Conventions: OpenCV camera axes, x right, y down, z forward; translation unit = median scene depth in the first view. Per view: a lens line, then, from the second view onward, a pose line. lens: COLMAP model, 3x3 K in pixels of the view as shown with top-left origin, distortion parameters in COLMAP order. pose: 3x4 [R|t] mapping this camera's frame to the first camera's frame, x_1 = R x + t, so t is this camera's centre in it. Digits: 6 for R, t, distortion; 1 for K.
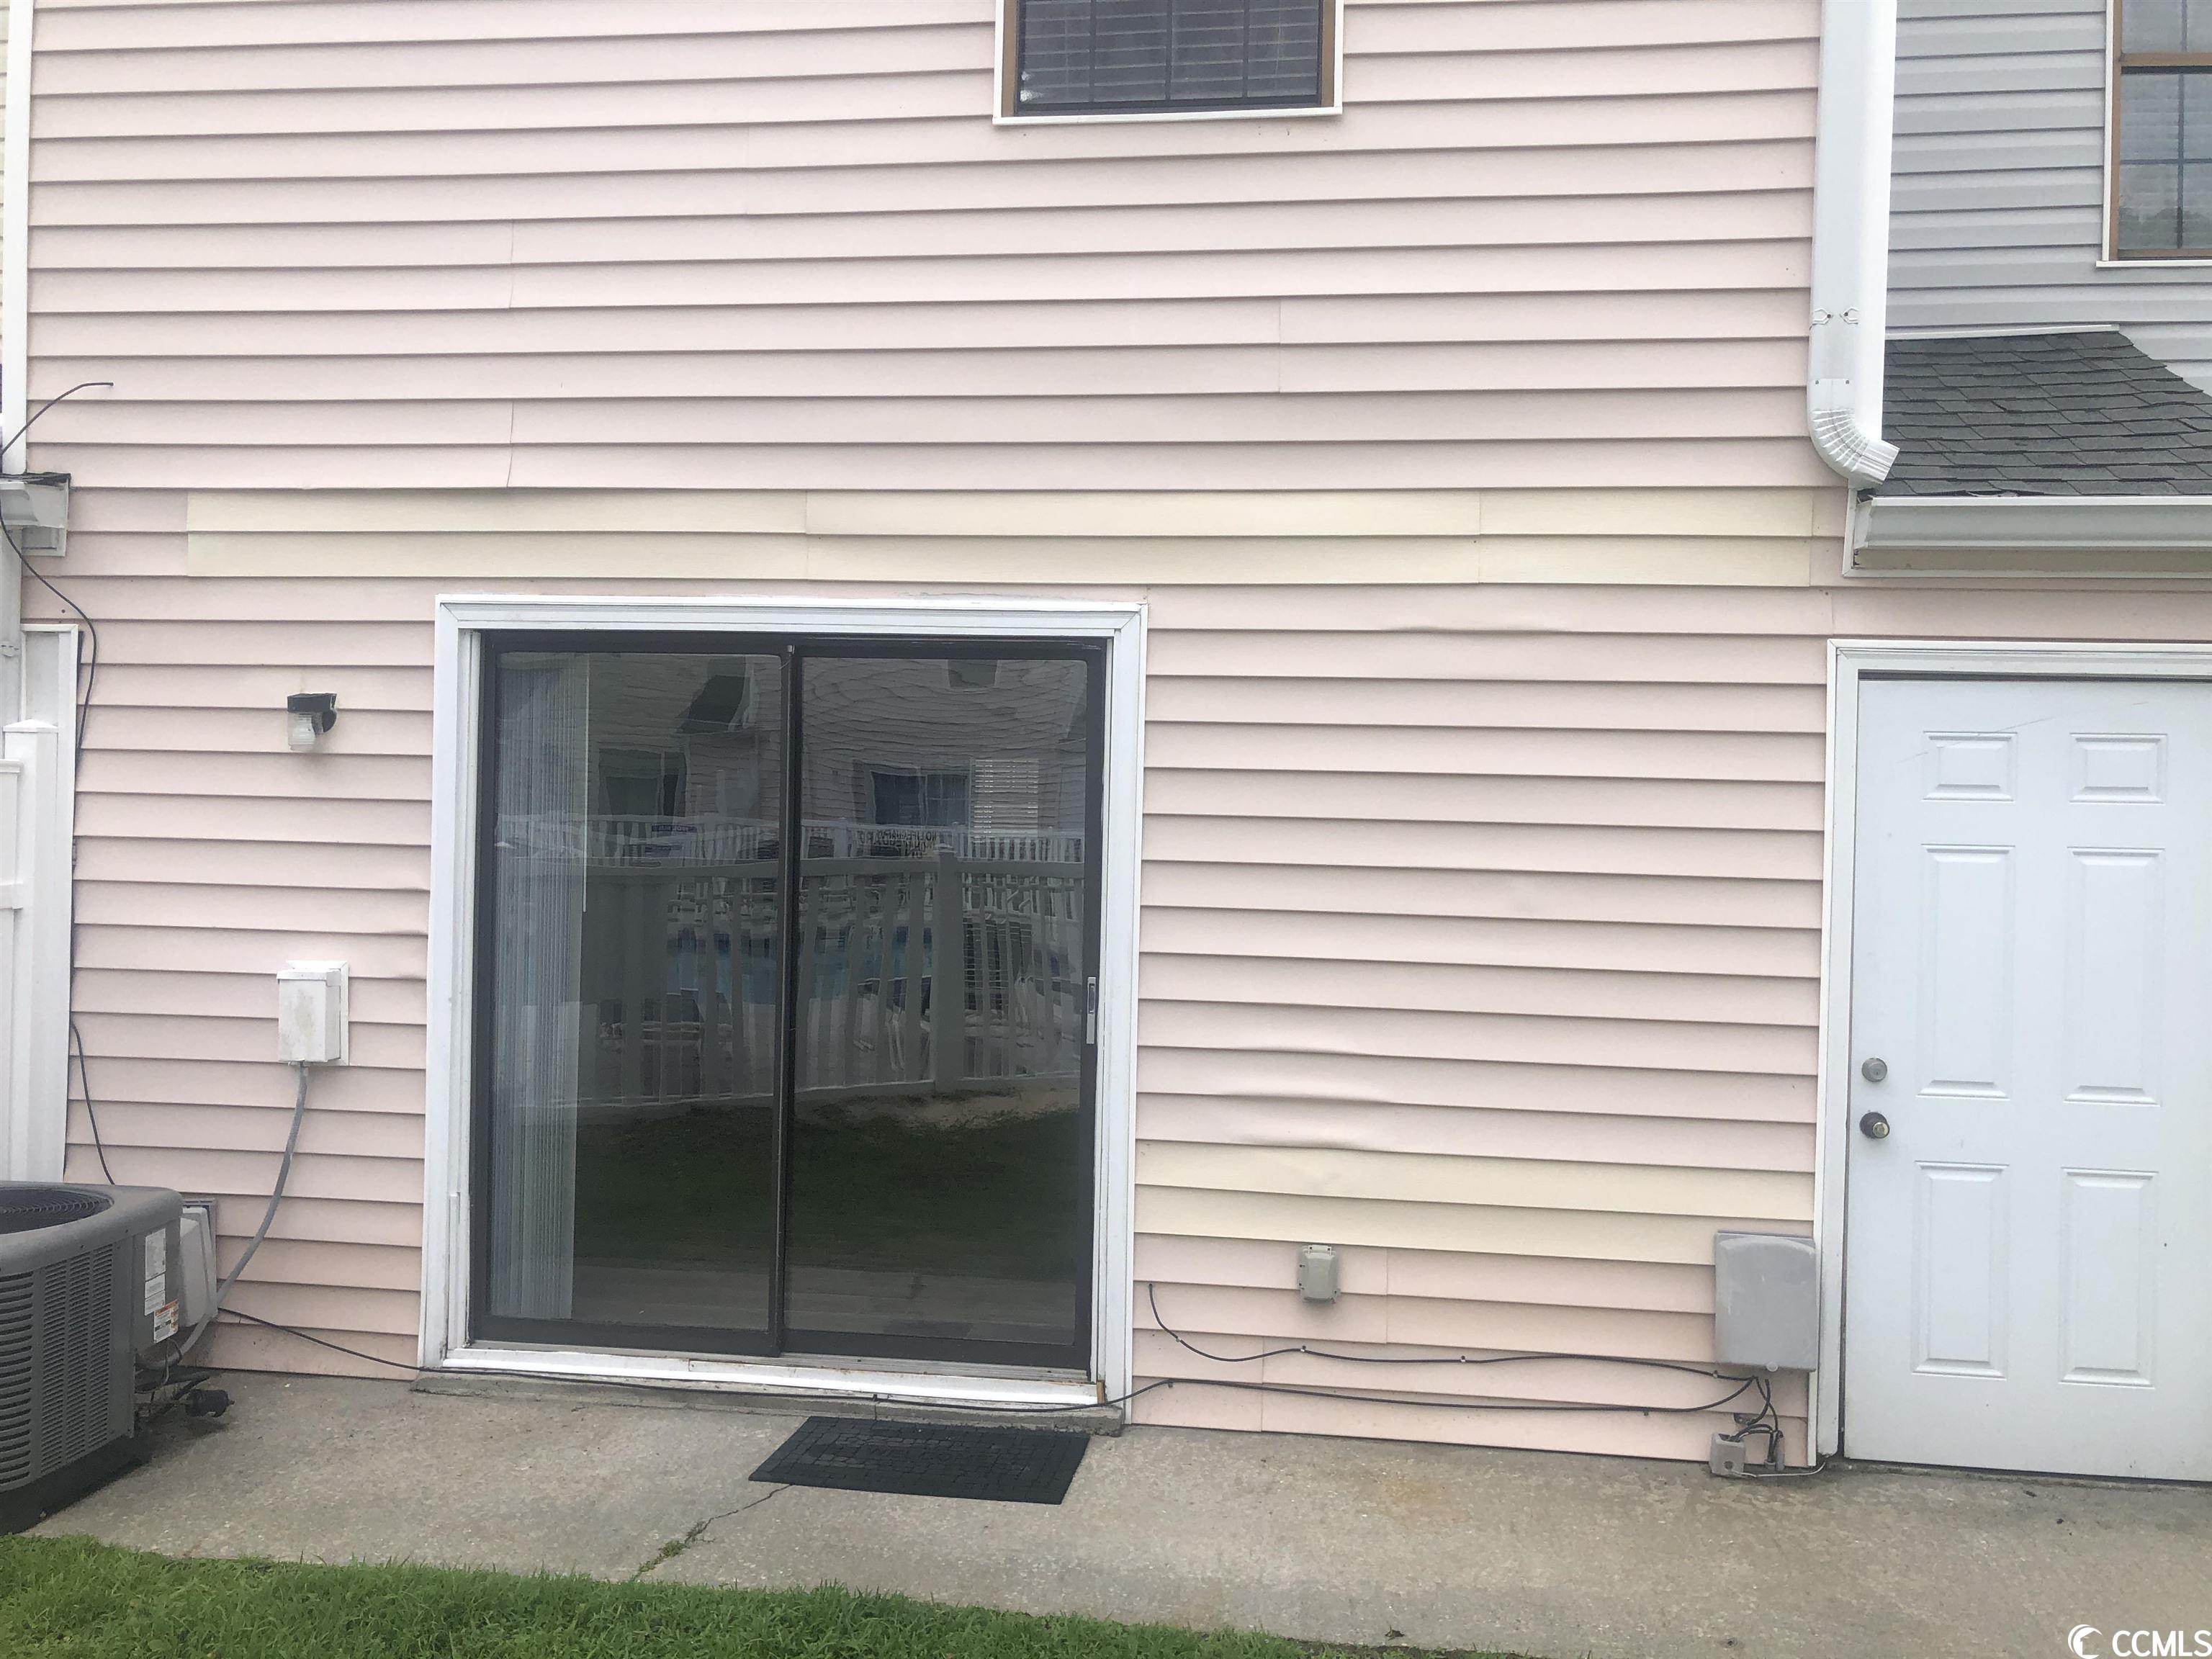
lens RADIAL K [[1839.5, 0, 1106.0], [0, 1839.5, 829.5], [0, 0, 1]] dist [0.082021, -0.113602]
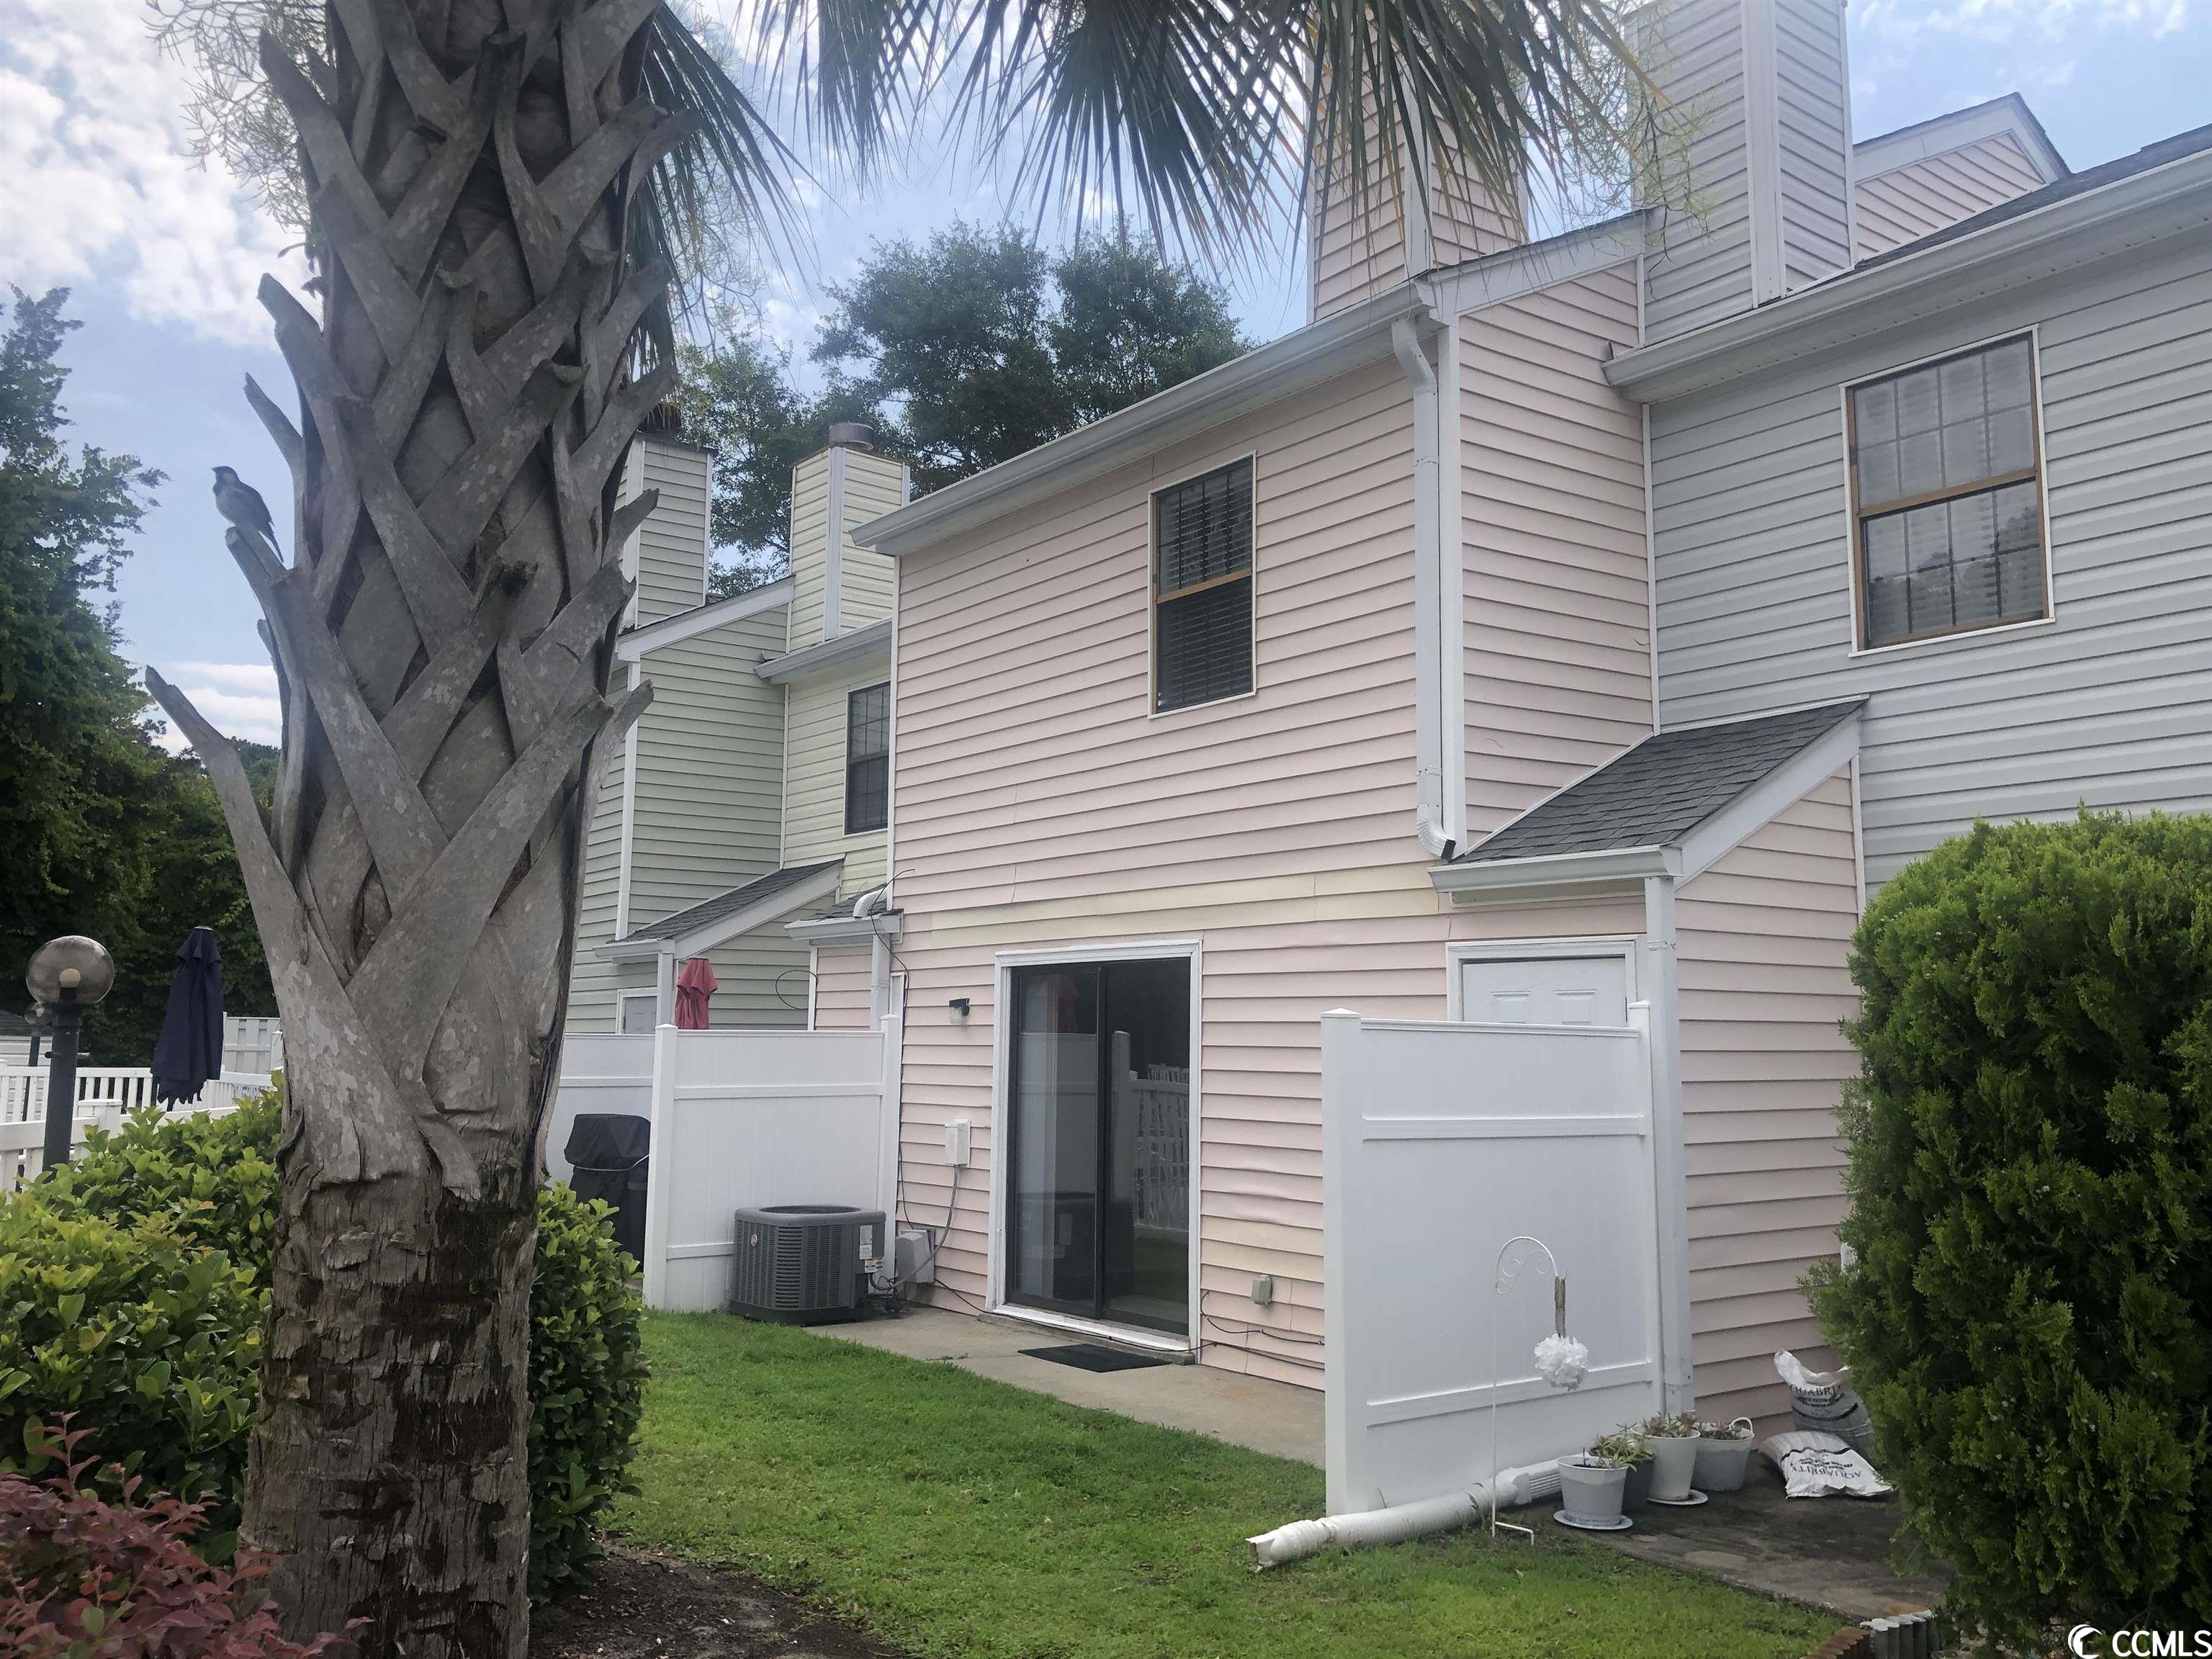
lens RADIAL K [[1839.5, 0, 1106.0], [0, 1839.5, 829.5], [0, 0, 1]] dist [0.082021, -0.113602]
pose [[0.704254, -0.097974, -0.703155, 1.288032], [-0.012966, 0.988492, -0.150718, 0.058608], [0.709829, 0.115261, 0.694879, -0.450746]]
